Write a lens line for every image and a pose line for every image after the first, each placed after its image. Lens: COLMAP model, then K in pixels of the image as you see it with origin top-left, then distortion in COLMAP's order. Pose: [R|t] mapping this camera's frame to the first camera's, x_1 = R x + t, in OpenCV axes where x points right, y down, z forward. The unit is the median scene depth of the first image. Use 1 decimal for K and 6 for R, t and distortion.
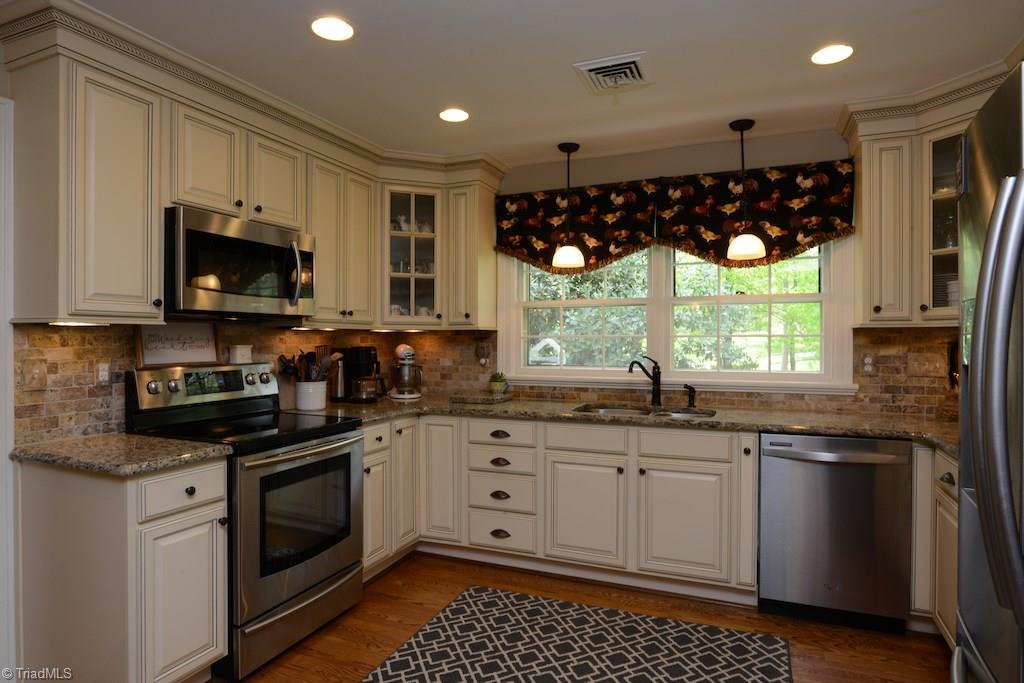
lens RADIAL K [[589.1, 0, 509.7], [0, 589.1, 343.5], [0, 0, 1]] dist [-0.035363, 0.015119]
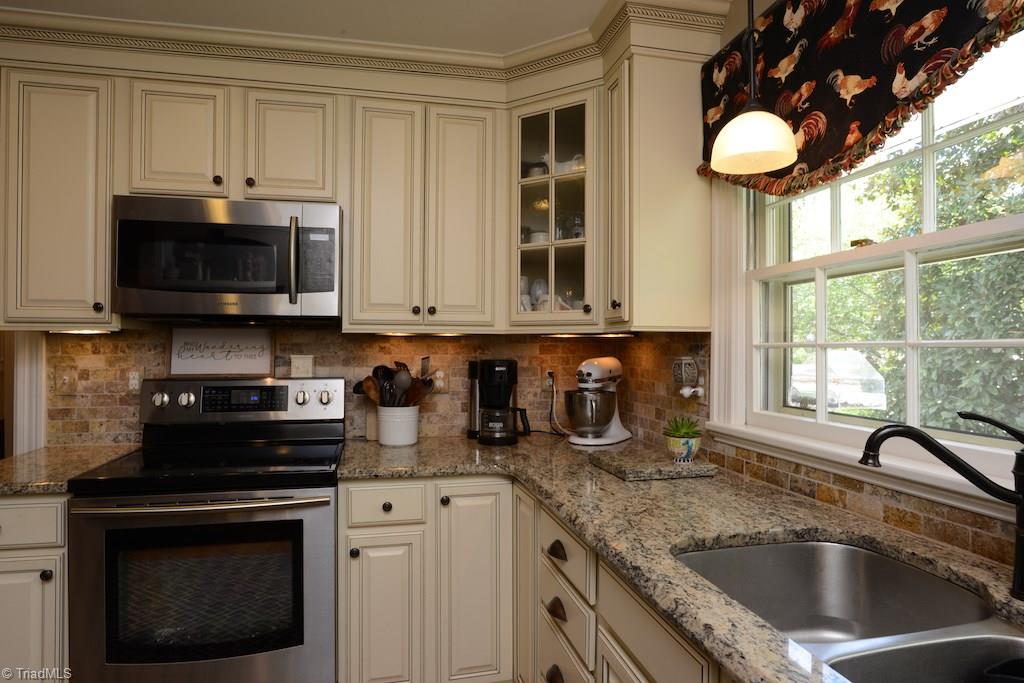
lens RADIAL K [[589.1, 0, 509.7], [0, 589.1, 343.5], [0, 0, 1]] dist [-0.035363, 0.015119]
pose [[0.582779, -0.000862, -0.812630, 0.369063], [-0.010426, 0.999909, -0.008538, -0.009211], [0.812564, 0.013448, 0.582717, 0.740430]]
